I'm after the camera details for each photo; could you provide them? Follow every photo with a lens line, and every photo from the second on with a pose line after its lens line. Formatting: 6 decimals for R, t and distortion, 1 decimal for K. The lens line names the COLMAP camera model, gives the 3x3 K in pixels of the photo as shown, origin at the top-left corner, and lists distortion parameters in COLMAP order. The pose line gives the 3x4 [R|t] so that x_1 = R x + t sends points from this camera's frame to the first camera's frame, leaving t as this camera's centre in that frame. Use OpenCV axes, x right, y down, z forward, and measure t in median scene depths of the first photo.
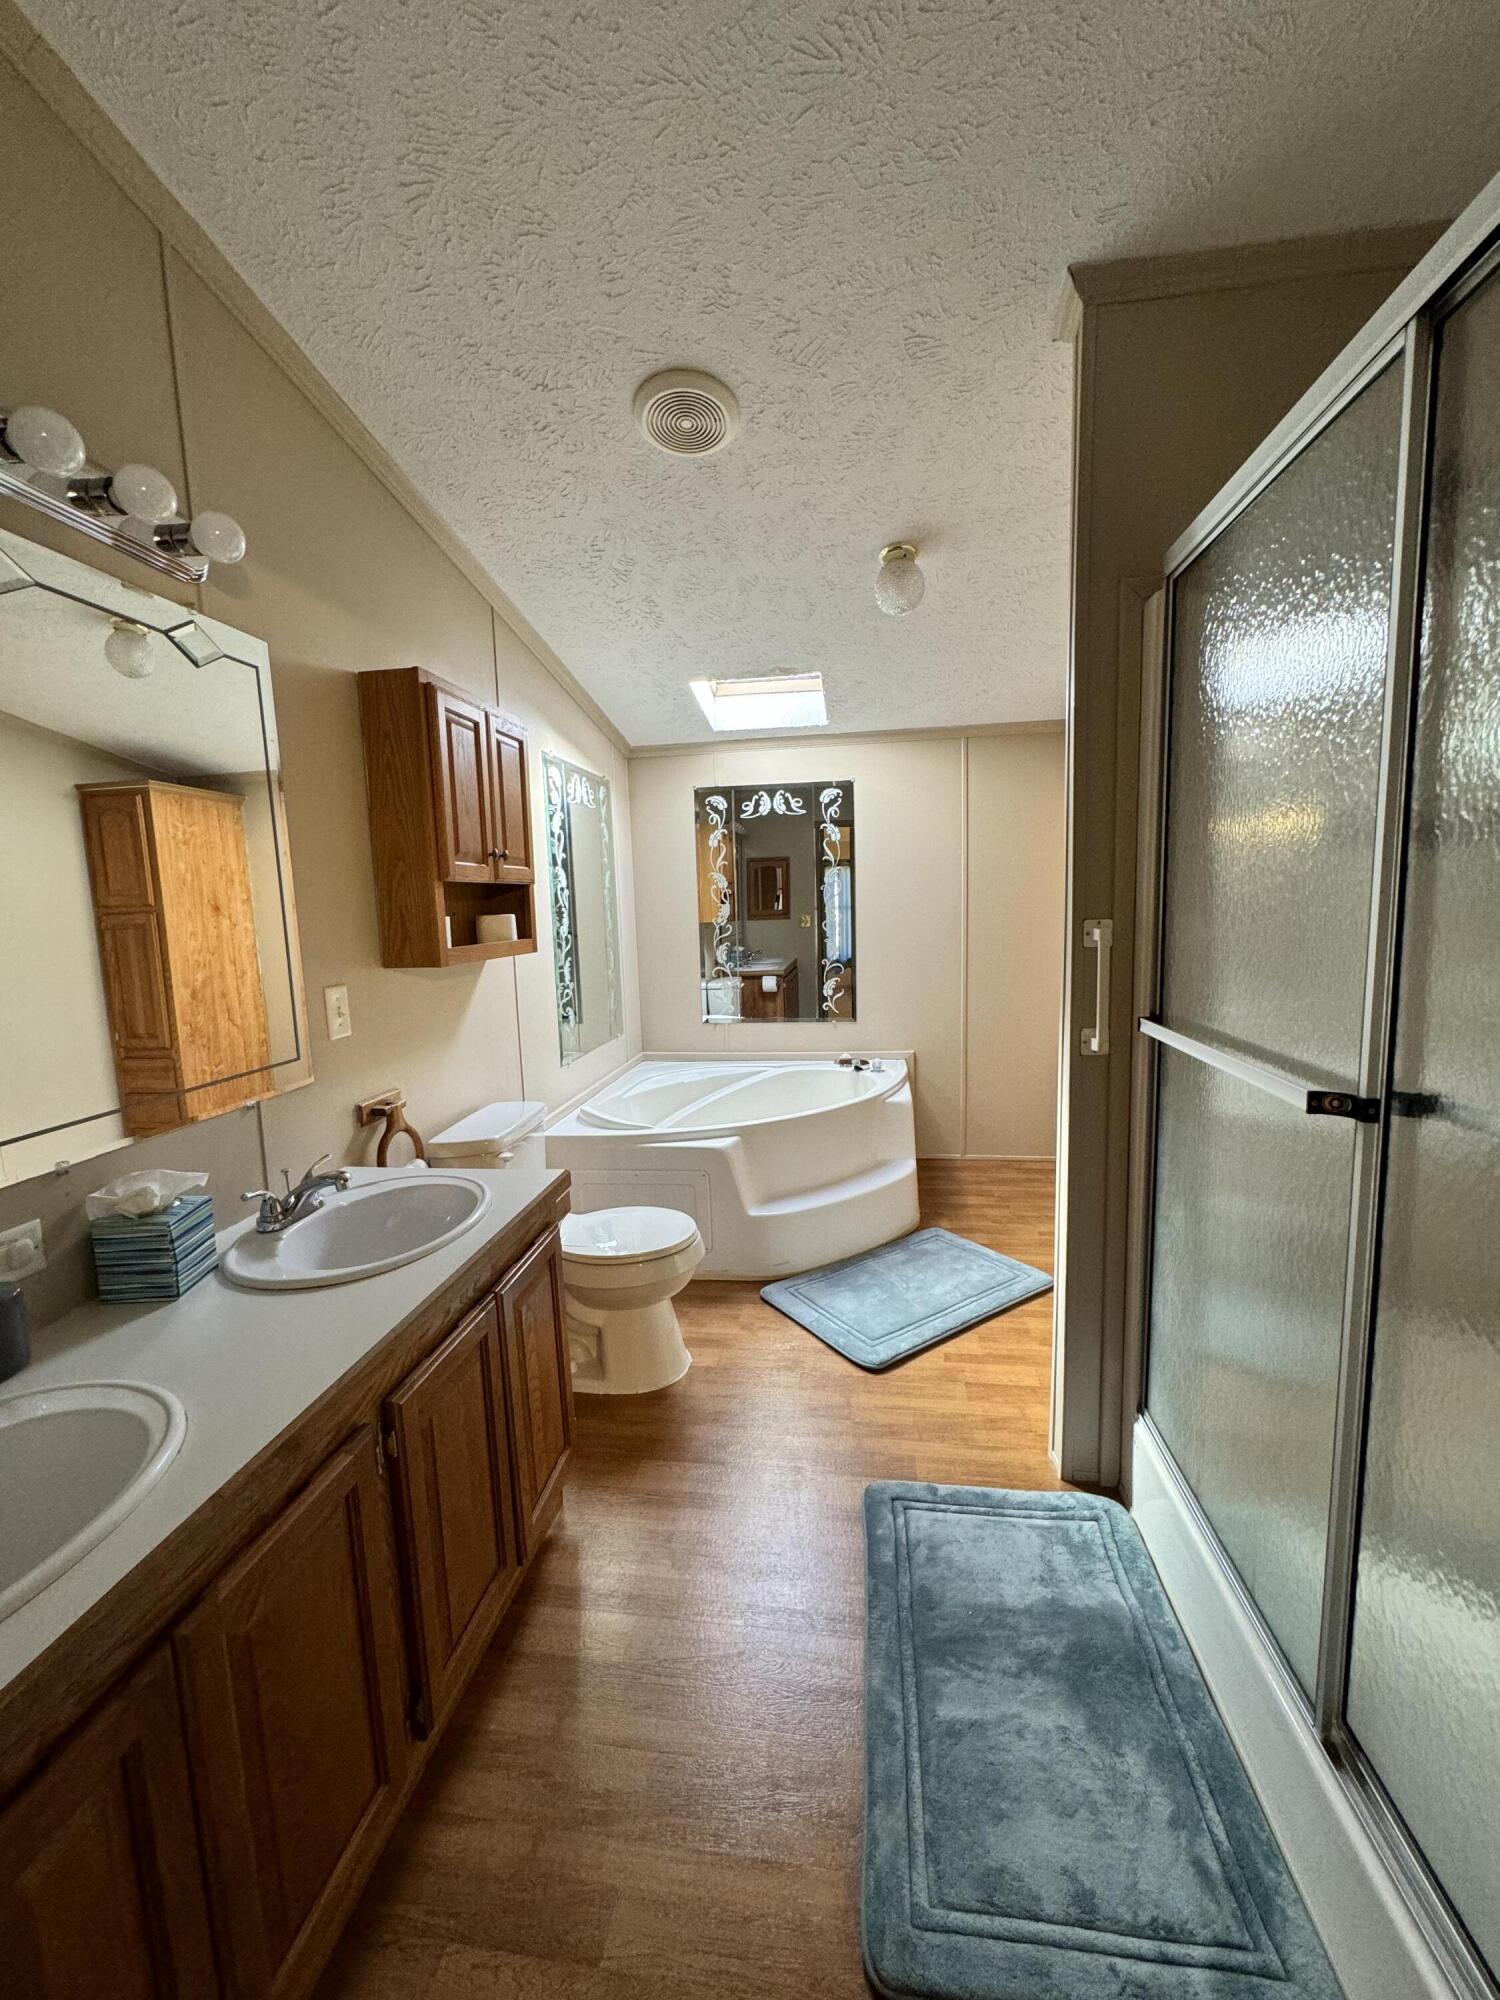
lens RADIAL K [[797.2, 0, 753.6], [0, 797.2, 998.6], [0, 0, 1]] dist [-0.000935, -0.000173]
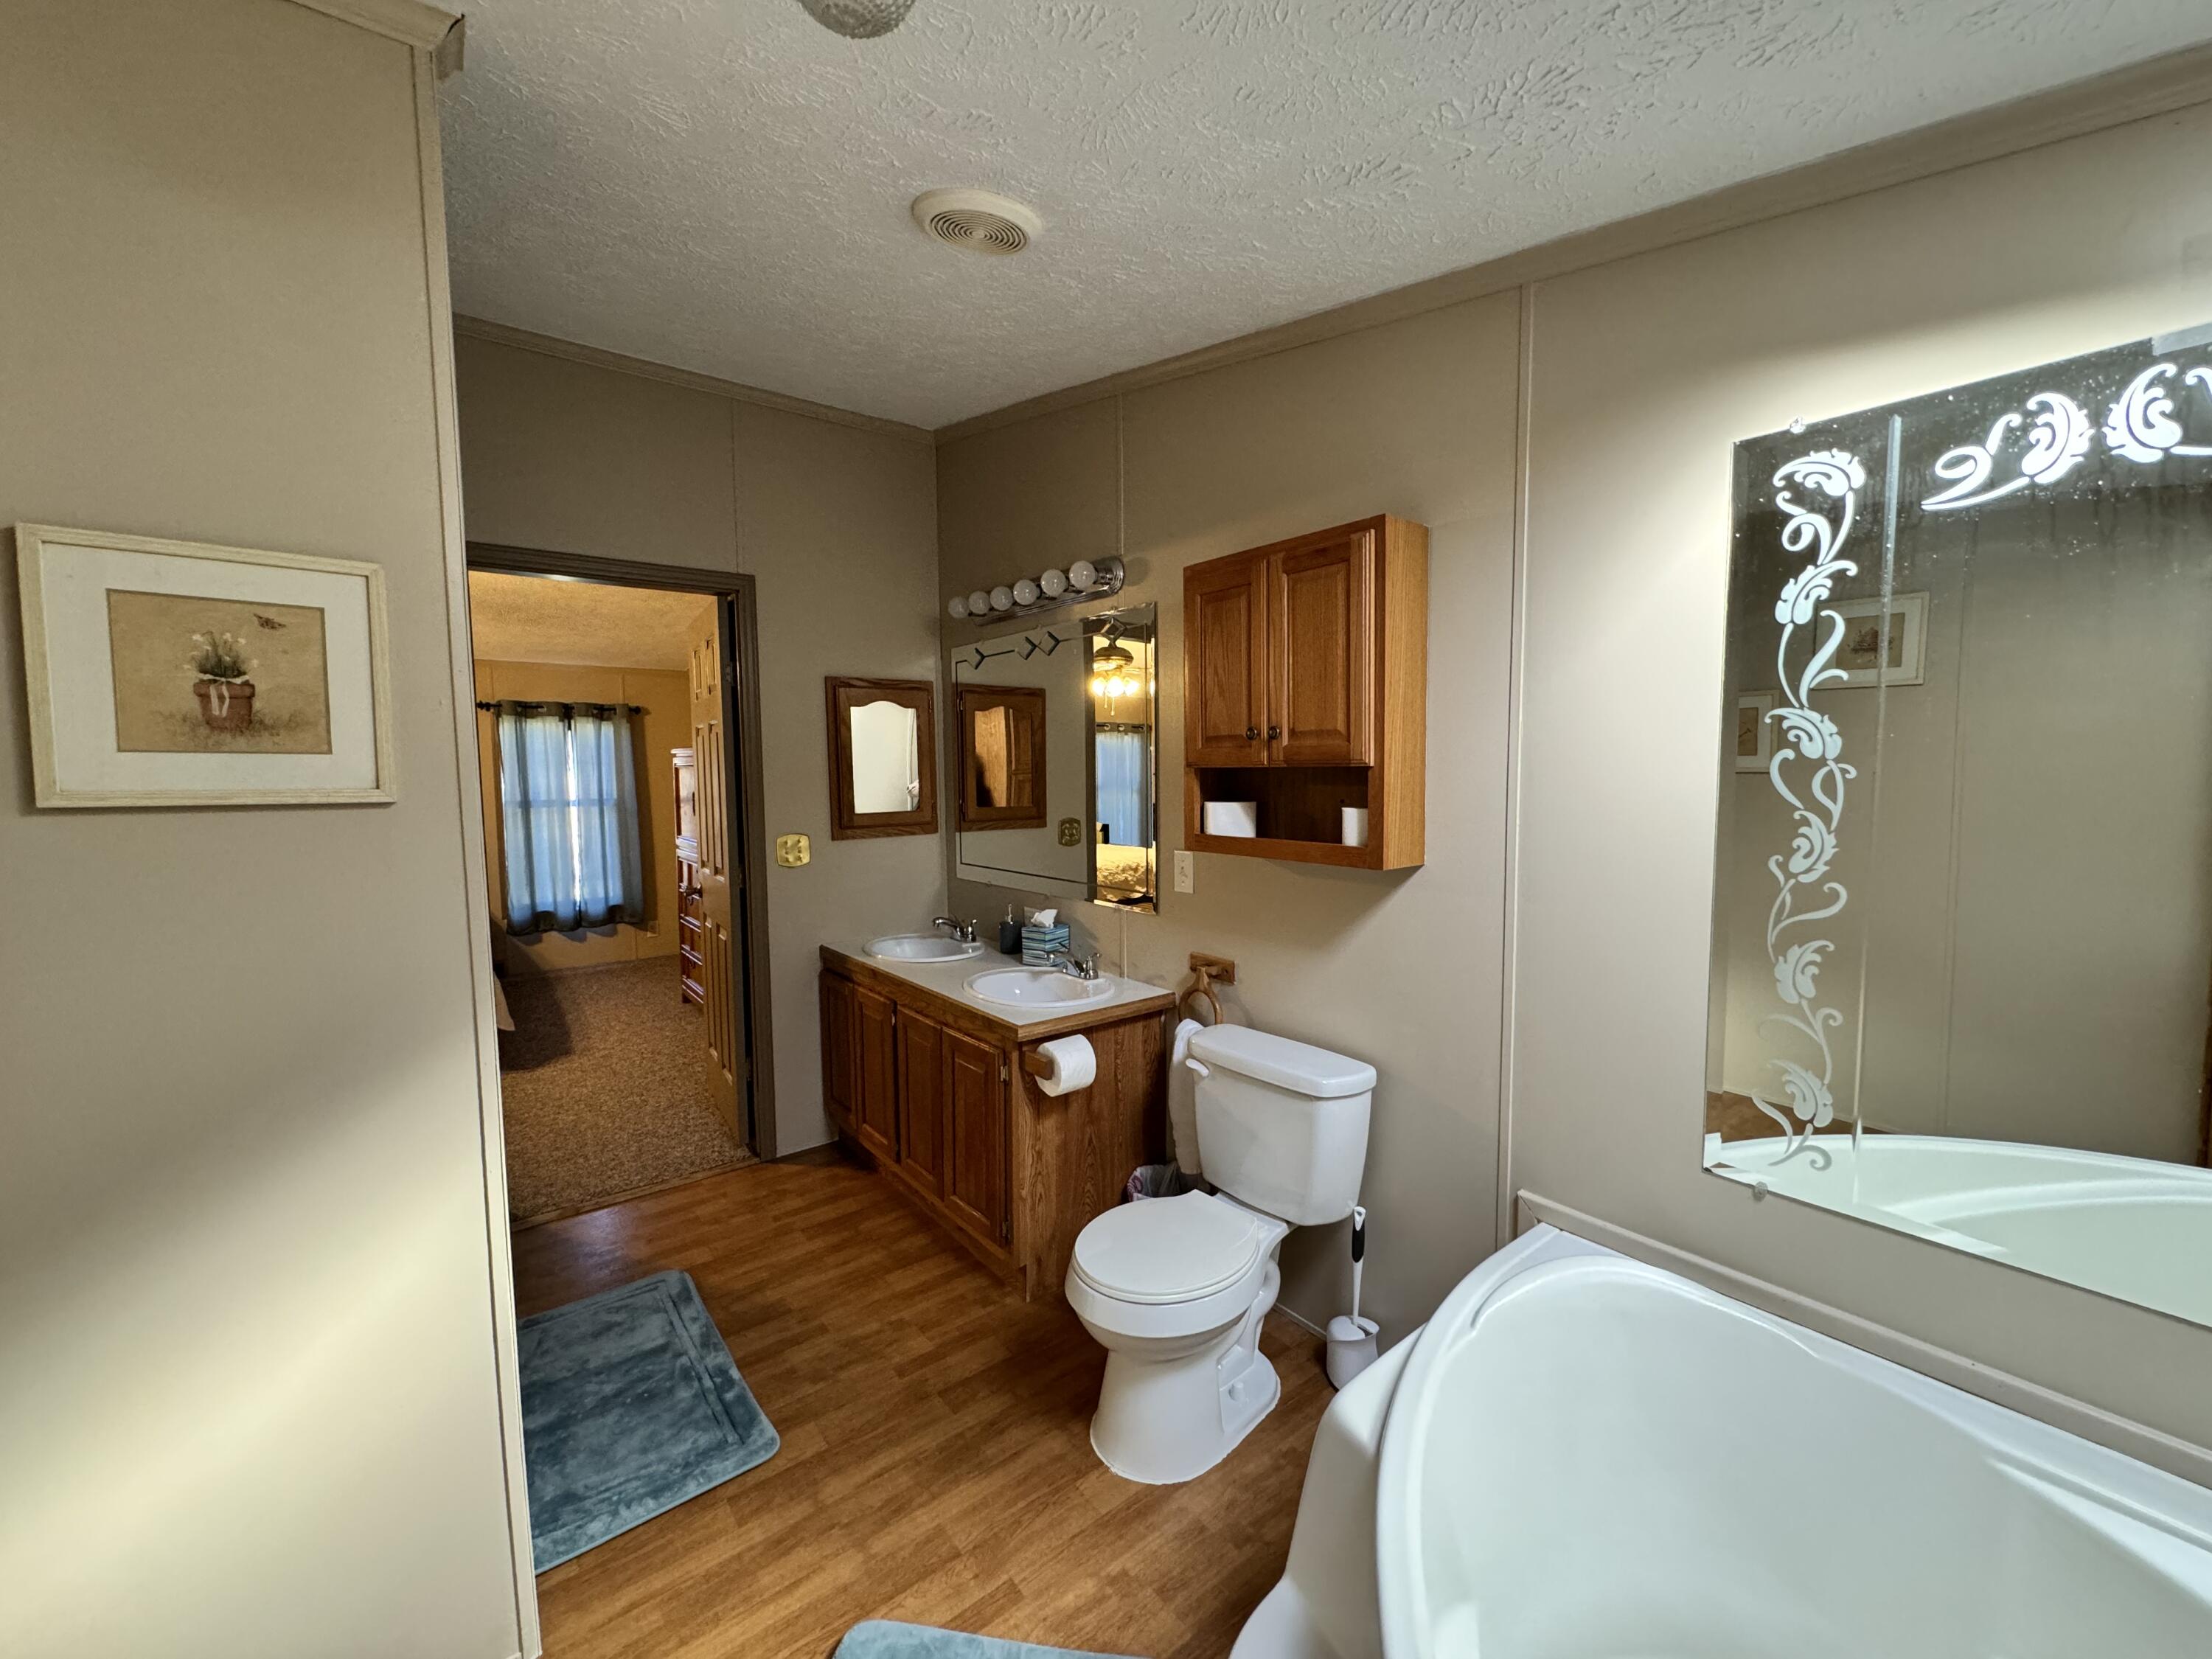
lens RADIAL K [[881.6, 0, 1108.8], [0, 881.6, 829.2], [0, 0, 1]] dist [-0.000935, -0.000173]
pose [[0.720573, 0.069330, -0.689904, -0.001544], [-0.098041, 0.995179, -0.002391, -0.086788], [0.686413, 0.069362, 0.723896, 0.586398]]
